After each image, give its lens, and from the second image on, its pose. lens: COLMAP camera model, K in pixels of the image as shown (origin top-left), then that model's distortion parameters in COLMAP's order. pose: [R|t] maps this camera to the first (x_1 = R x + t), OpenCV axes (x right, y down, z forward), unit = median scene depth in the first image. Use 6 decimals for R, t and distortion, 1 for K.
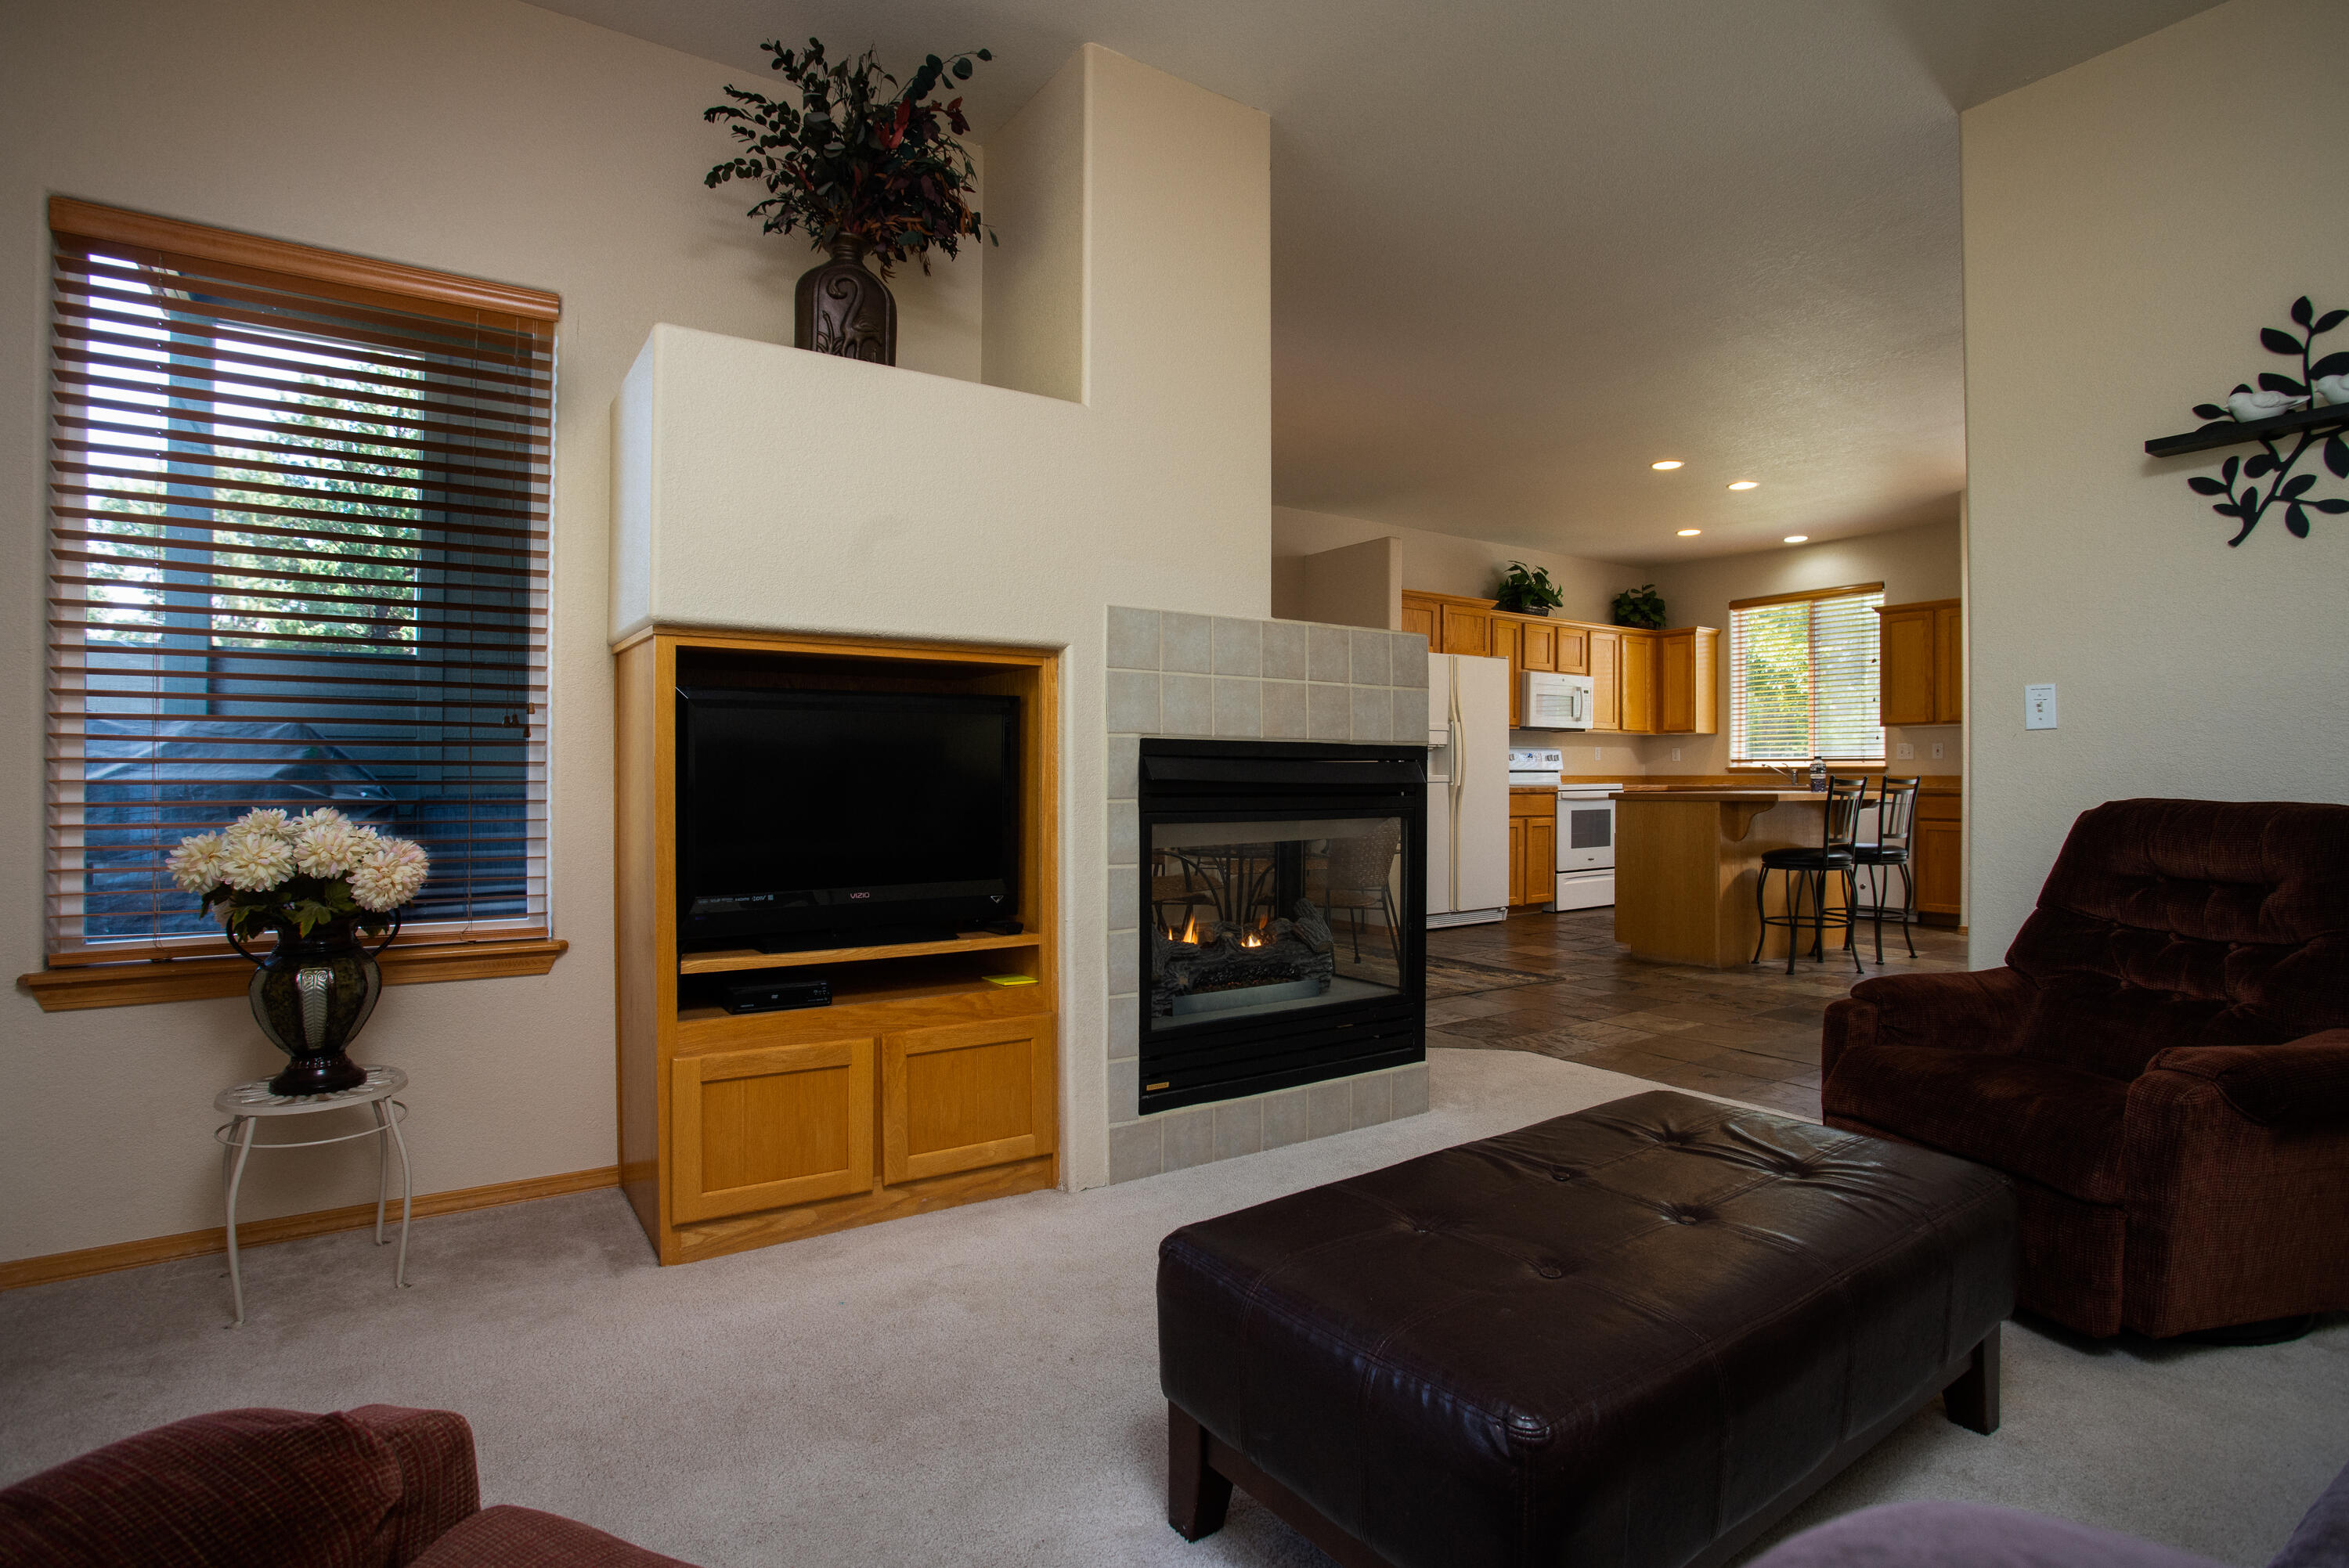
lens RADIAL K [[1166.6, 0, 1149.3], [0, 1166.6, 765.0], [0, 0, 1]] dist [-0.058603, 0.017213]
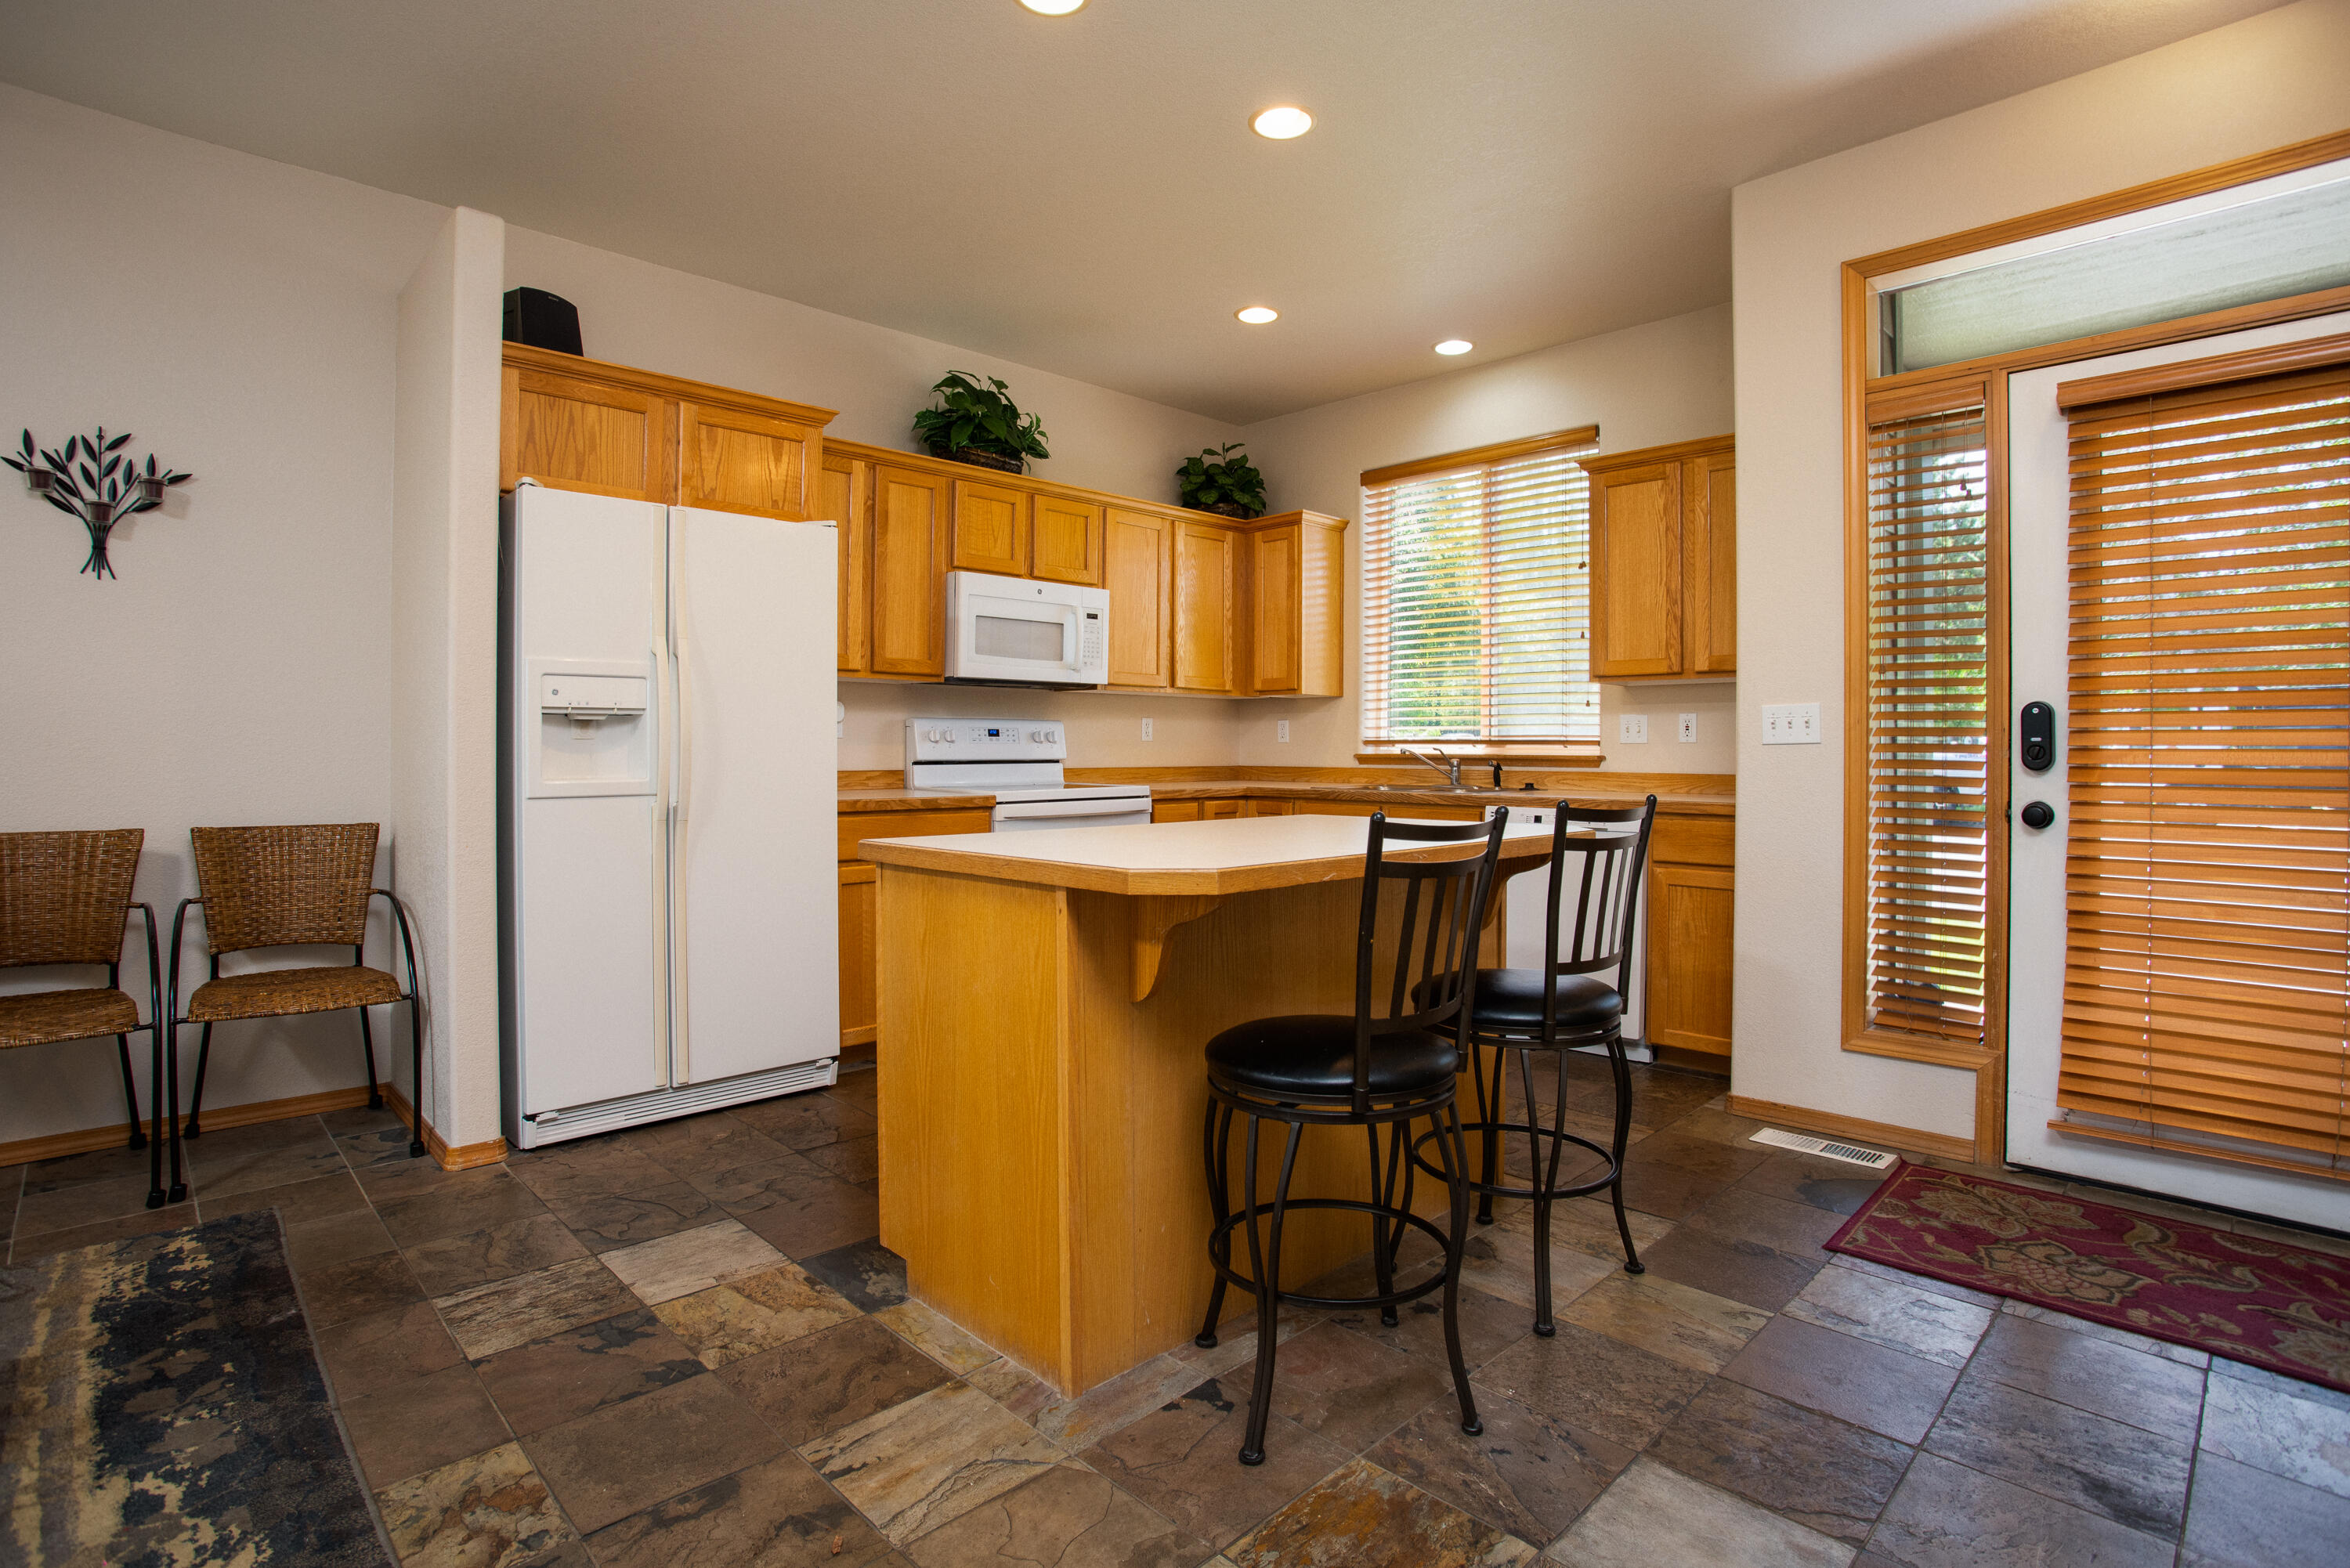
lens RADIAL K [[1167.1, 0, 1145.6], [0, 1167.1, 756.4], [0, 0, 1]] dist [-0.058603, 0.017213]
pose [[0.984488, -0.000014, 0.175450, 0.308981], [-0.003108, 0.999842, 0.017523, -0.006772], [-0.175423, -0.017797, 0.984332, 0.456179]]
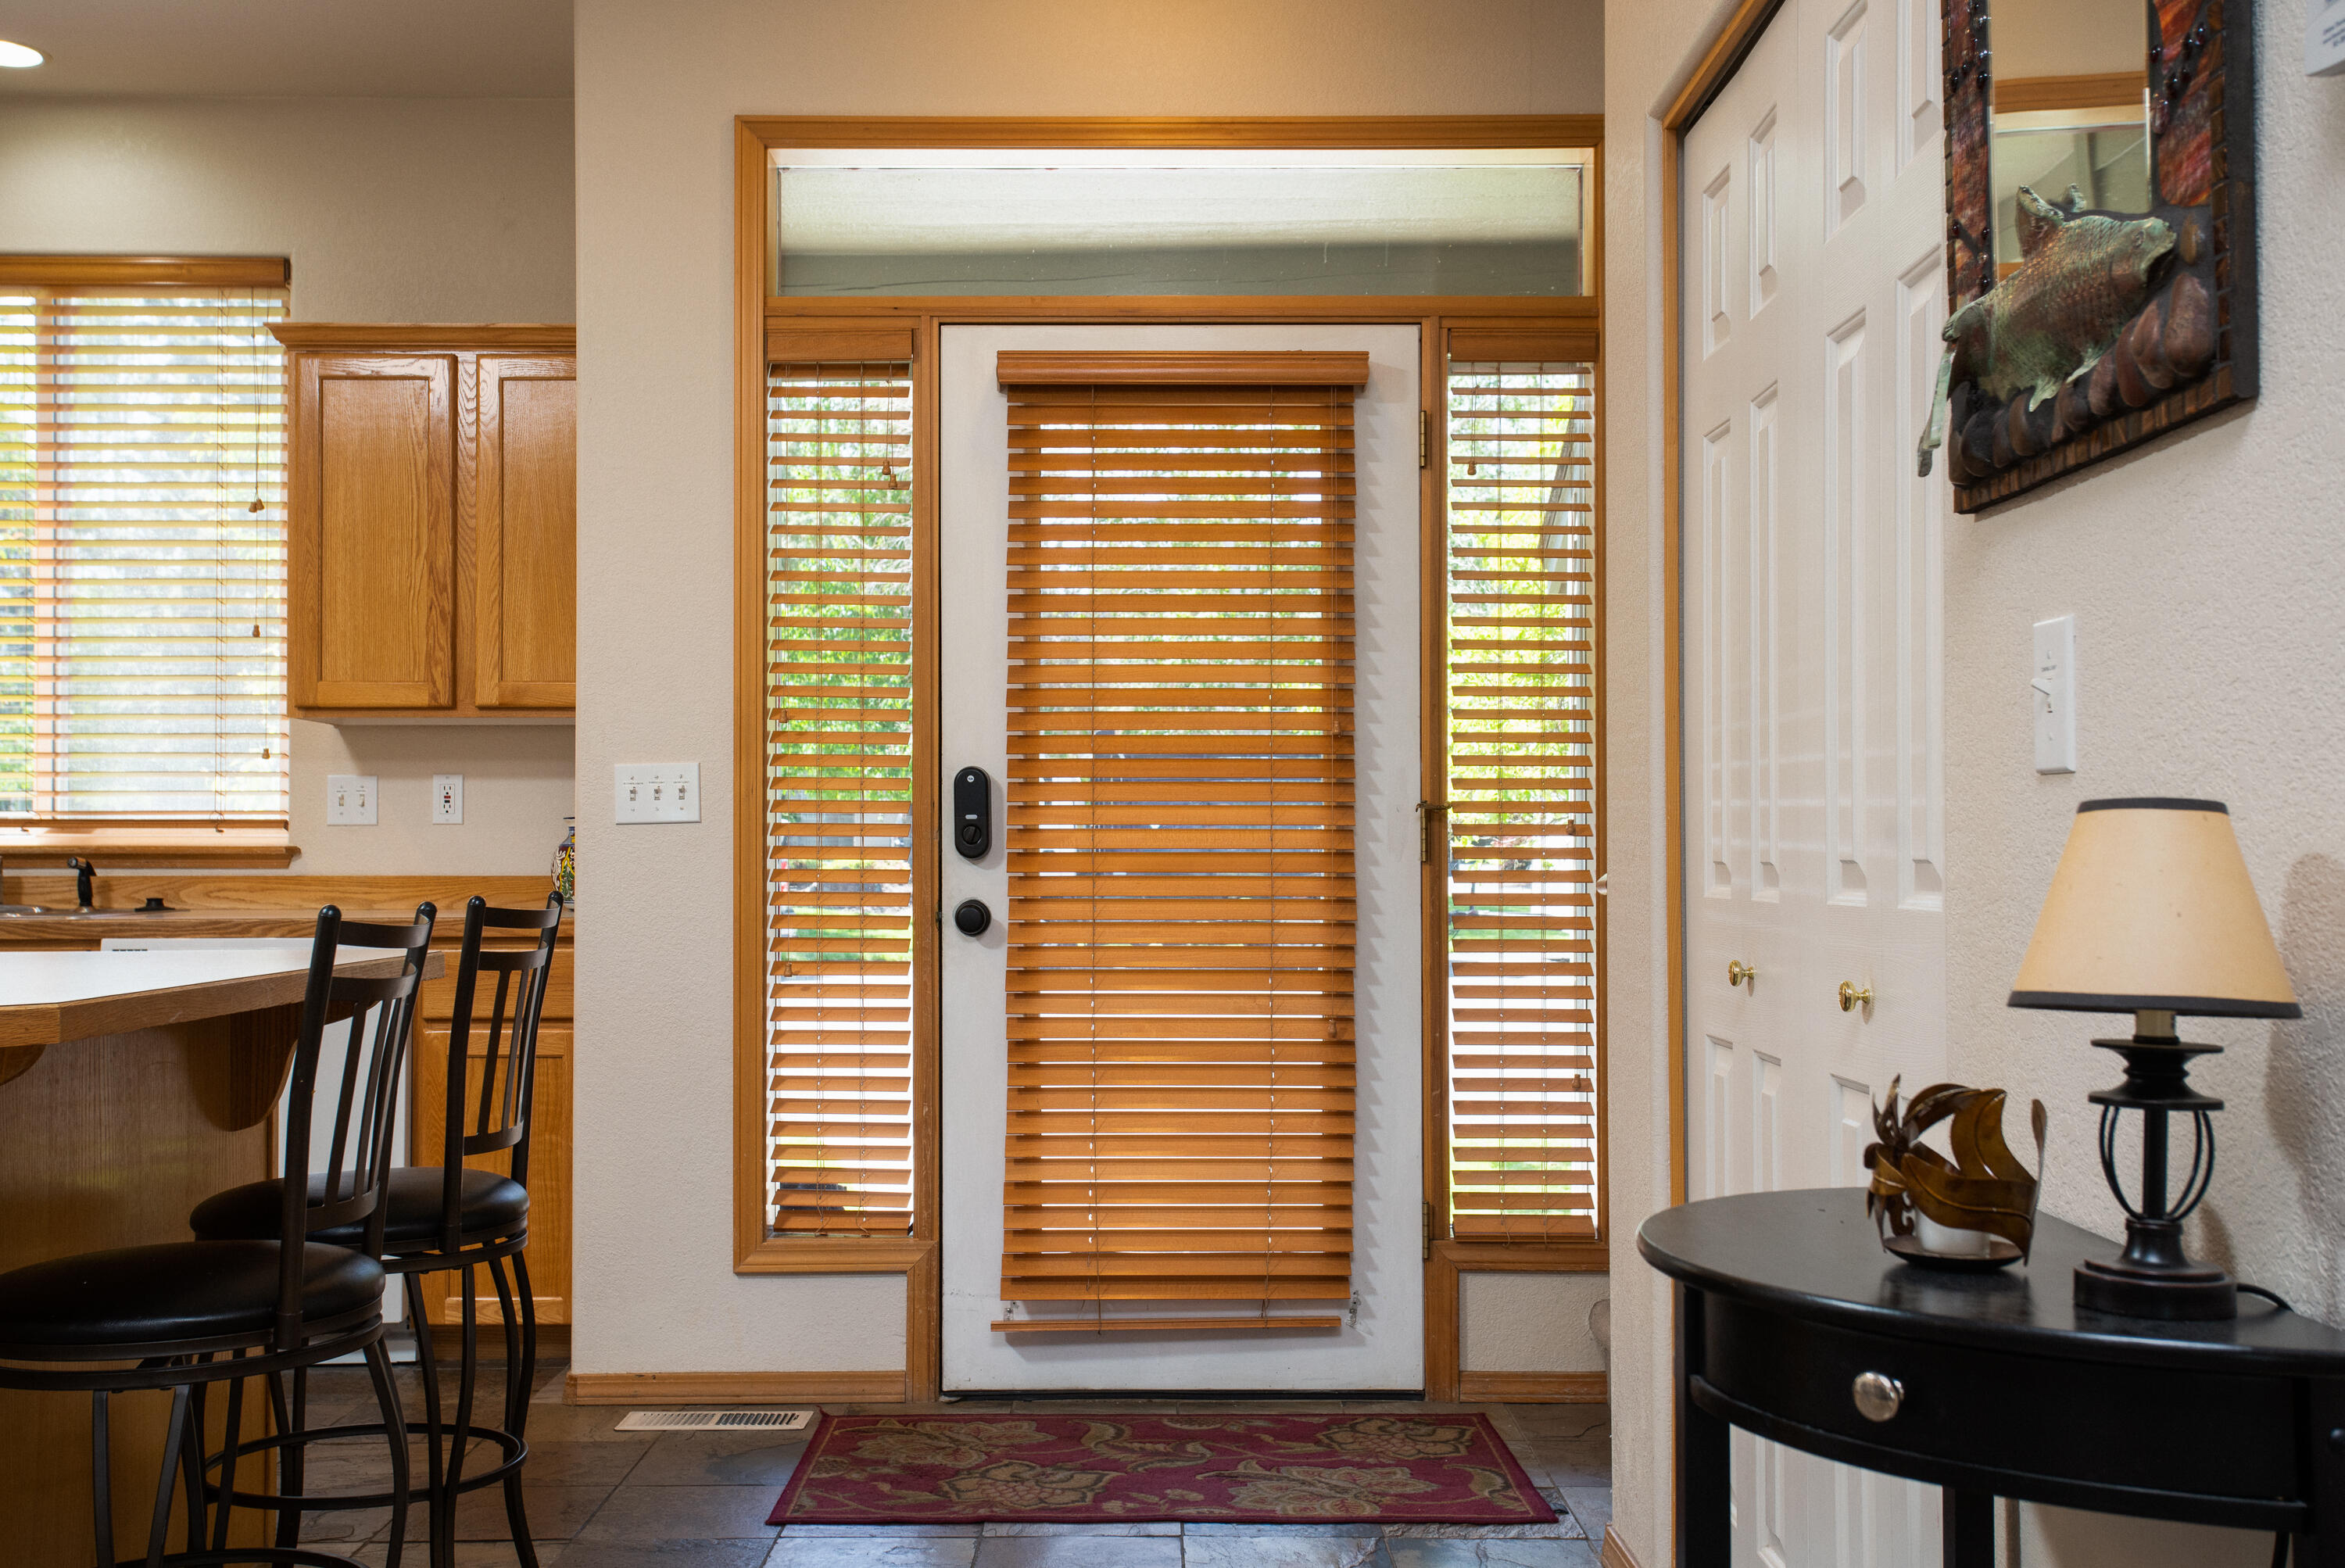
lens RADIAL K [[2593.9, 0, 1176.7], [0, 2593.9, 789.0], [0, 0, 1]] dist [-0.096475, 0.000000]
pose [[0.542809, 0.021515, 0.839581, 0.181054], [-0.008444, 0.999761, -0.020160, -0.002290], [-0.839814, 0.003853, 0.542861, 0.394508]]
